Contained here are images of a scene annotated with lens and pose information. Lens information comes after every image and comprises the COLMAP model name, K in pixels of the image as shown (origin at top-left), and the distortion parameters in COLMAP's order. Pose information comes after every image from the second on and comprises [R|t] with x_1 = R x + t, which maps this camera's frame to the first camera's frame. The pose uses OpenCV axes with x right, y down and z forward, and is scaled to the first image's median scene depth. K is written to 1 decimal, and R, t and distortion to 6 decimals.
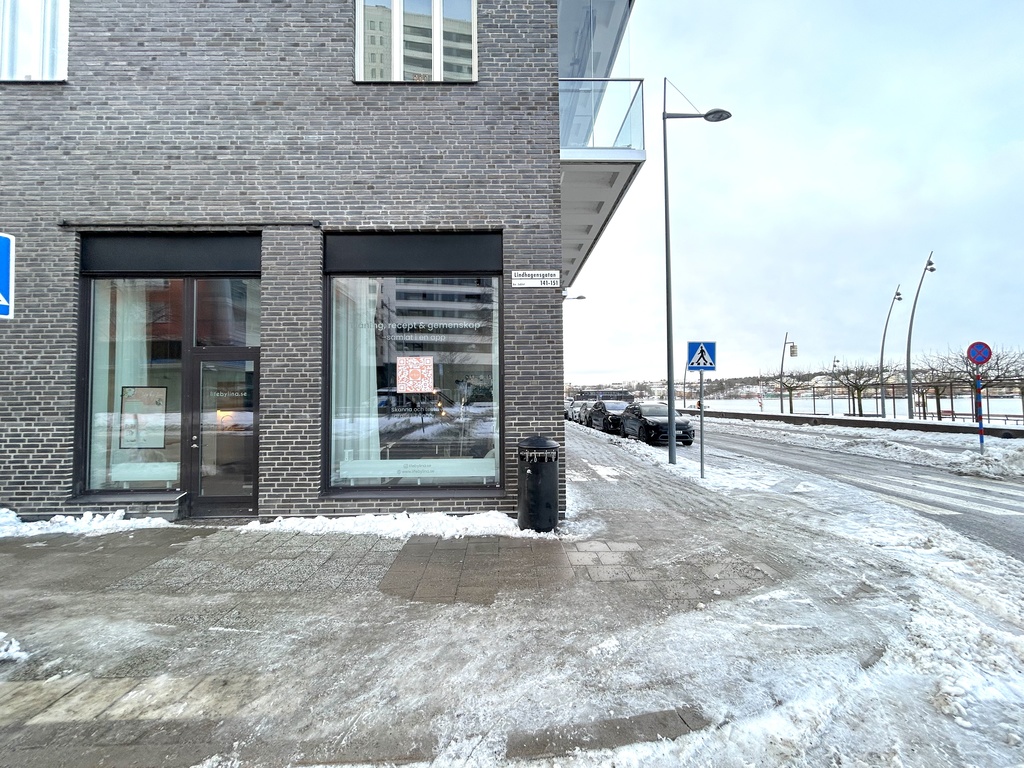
lens RADIAL K [[410.8, 0, 510.3], [0, 410.8, 382.2], [0, 0, 1]] dist [0.000851, -0.000016]
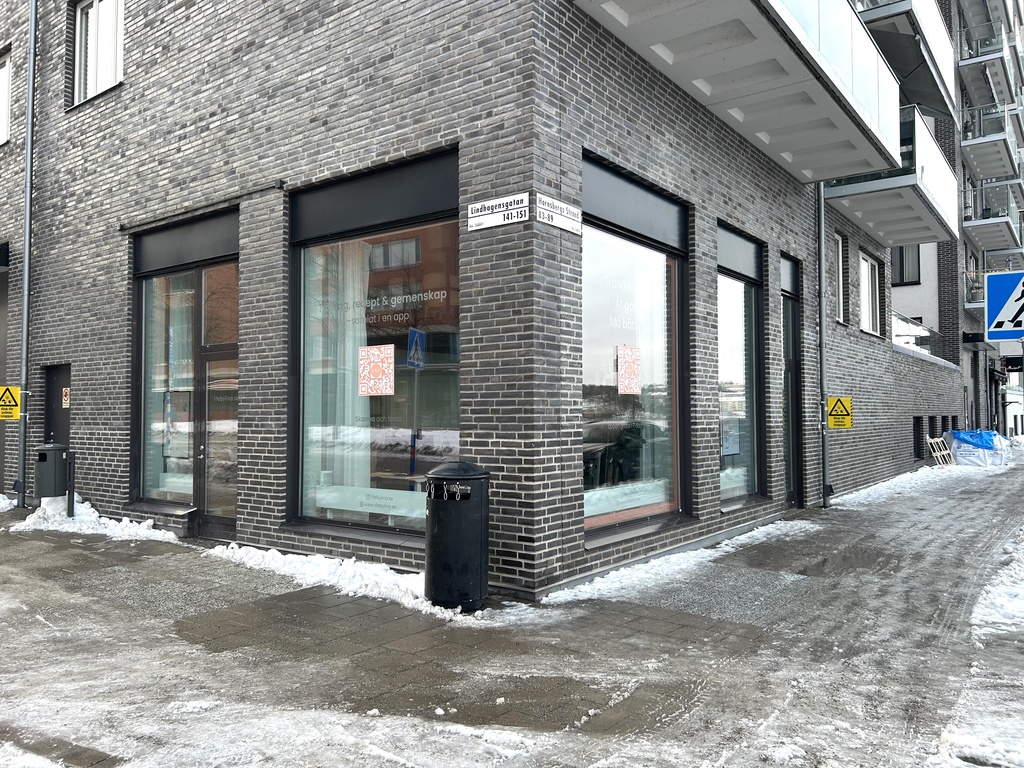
lens RADIAL K [[769.3, 0, 512.0], [0, 769.3, 384.0], [0, 0, 1]] dist [0.063065, -0.063295]
pose [[0.788983, -0.014834, -0.614236, 0.819837], [0.018936, 0.999821, 0.000178, 0.010023], [0.614124, -0.011771, 0.789122, 0.087277]]
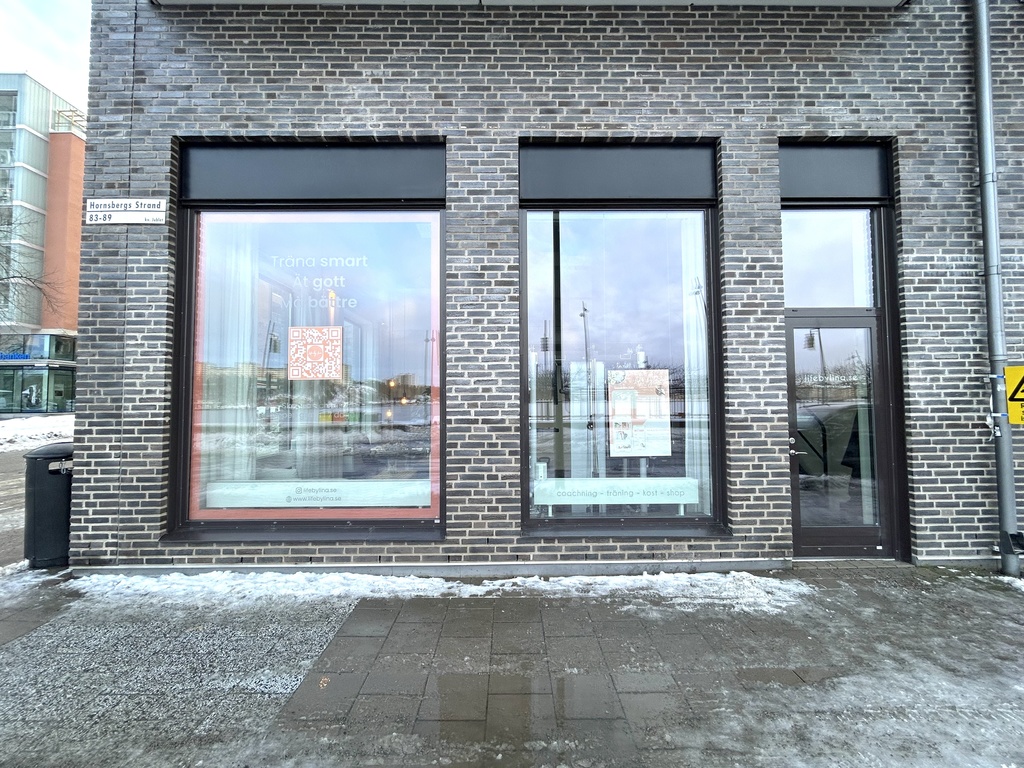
lens RADIAL K [[410.8, 0, 510.3], [0, 410.8, 382.2], [0, 0, 1]] dist [0.000851, -0.000016]
pose [[-0.007010, -0.030111, -0.999522, 0.797134], [0.048069, 0.998381, -0.030414, 0.075175], [0.998819, -0.048259, -0.005551, 1.716361]]
